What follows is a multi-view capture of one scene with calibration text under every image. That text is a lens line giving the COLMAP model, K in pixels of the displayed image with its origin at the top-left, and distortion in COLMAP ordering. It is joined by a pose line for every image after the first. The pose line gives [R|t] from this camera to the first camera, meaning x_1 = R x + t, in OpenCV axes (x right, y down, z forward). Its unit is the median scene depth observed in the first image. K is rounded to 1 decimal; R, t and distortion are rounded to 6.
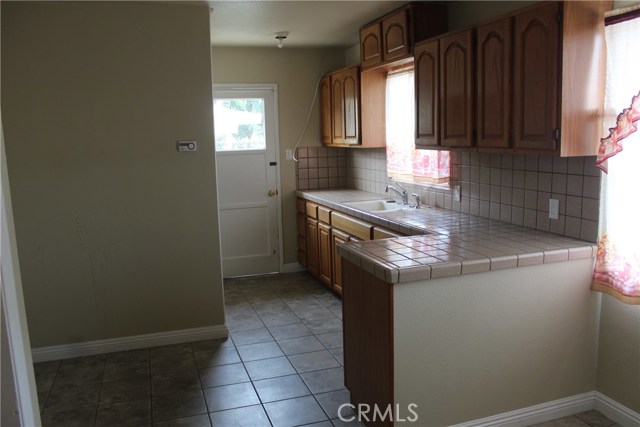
lens RADIAL K [[530.8, 0, 315.6], [0, 530.8, 217.7], [0, 0, 1]] dist [-0.155814, 0.117444]
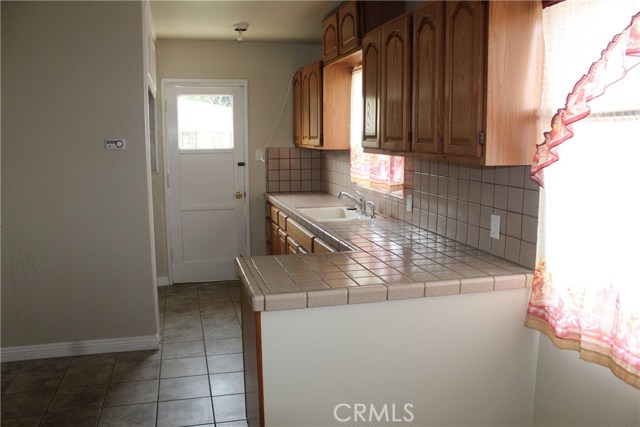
lens RADIAL K [[530.8, 0, 314.9], [0, 530.8, 216.4], [0, 0, 1]] dist [-0.155814, 0.117444]
pose [[0.997510, 0.033251, -0.062190, 0.162285], [-0.033387, 0.999442, -0.001141, -0.016862], [0.062117, 0.003215, 0.998064, 0.092853]]
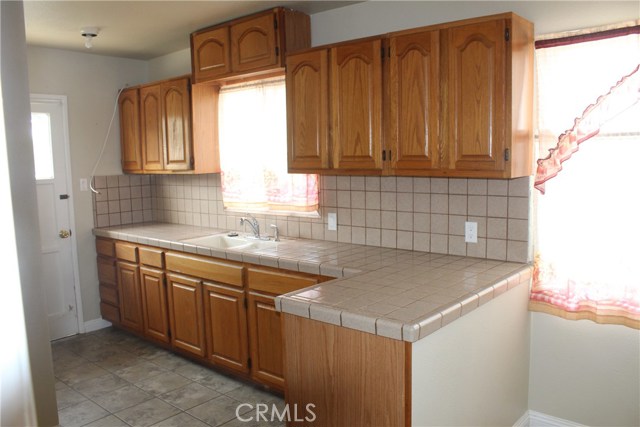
lens RADIAL K [[530.8, 0, 319.1], [0, 530.8, 217.1], [0, 0, 1]] dist [-0.155814, 0.117444]
pose [[0.859536, -0.052324, 0.508390, -0.207627], [0.078066, 0.996514, -0.029423, -0.028247], [-0.505078, 0.064979, 0.860624, 0.218543]]
